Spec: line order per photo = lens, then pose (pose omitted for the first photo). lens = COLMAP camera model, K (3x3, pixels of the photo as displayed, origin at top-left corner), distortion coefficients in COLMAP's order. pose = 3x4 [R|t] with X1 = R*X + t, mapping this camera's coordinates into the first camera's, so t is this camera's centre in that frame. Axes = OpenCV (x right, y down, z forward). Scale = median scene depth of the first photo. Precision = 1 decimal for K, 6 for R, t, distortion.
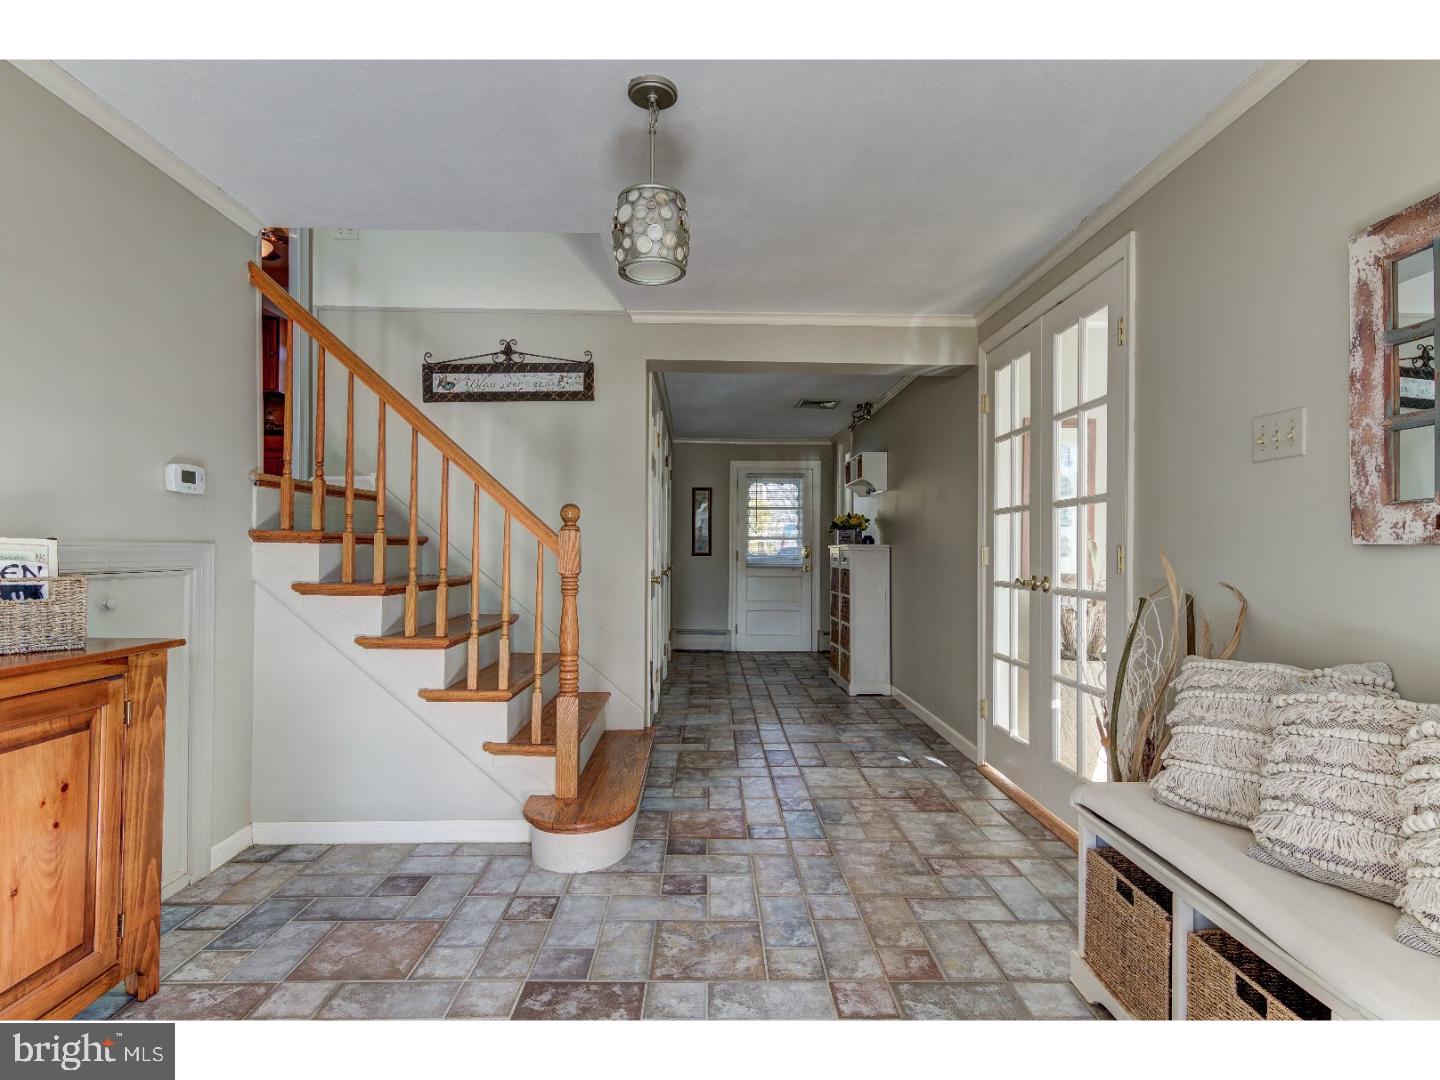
lens RADIAL K [[736.5, 0, 725.6], [0, 736.5, 544.4], [0, 0, 1]] dist [0.014739, -0.009770]
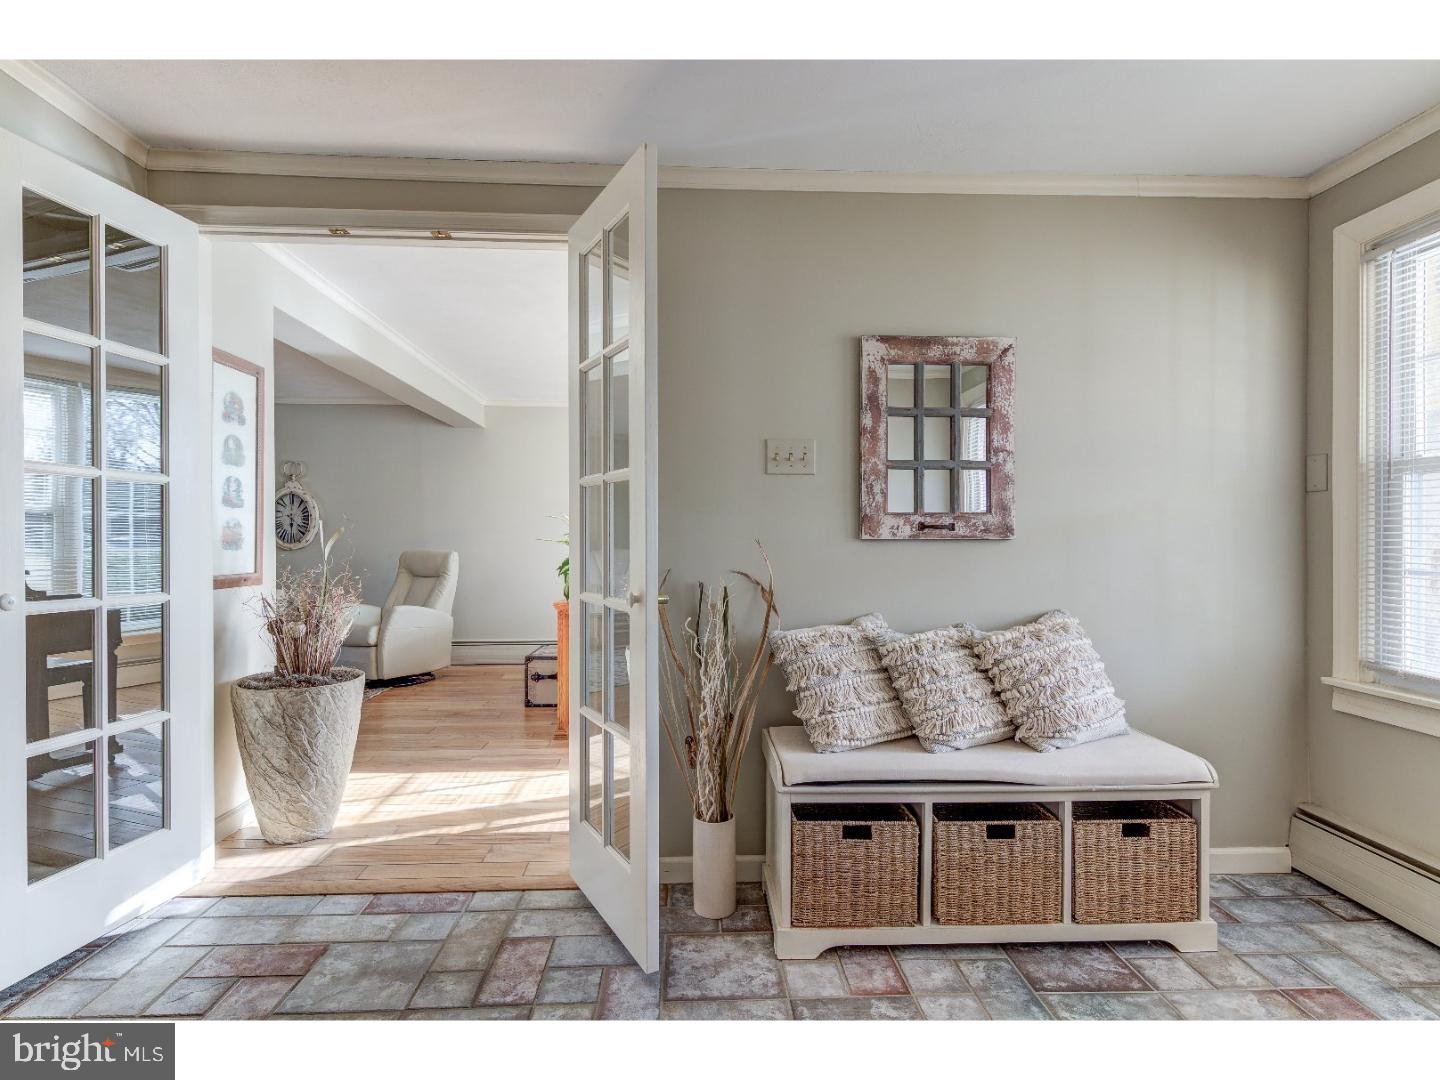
lens RADIAL K [[736.5, 0, 722.7], [0, 736.5, 543.2], [0, 0, 1]] dist [0.014739, -0.009770]
pose [[-0.027667, -0.012202, 0.999543, -0.687105], [-0.011793, 0.999860, 0.011880, -0.005716], [-0.999548, -0.011459, -0.027807, 1.371269]]
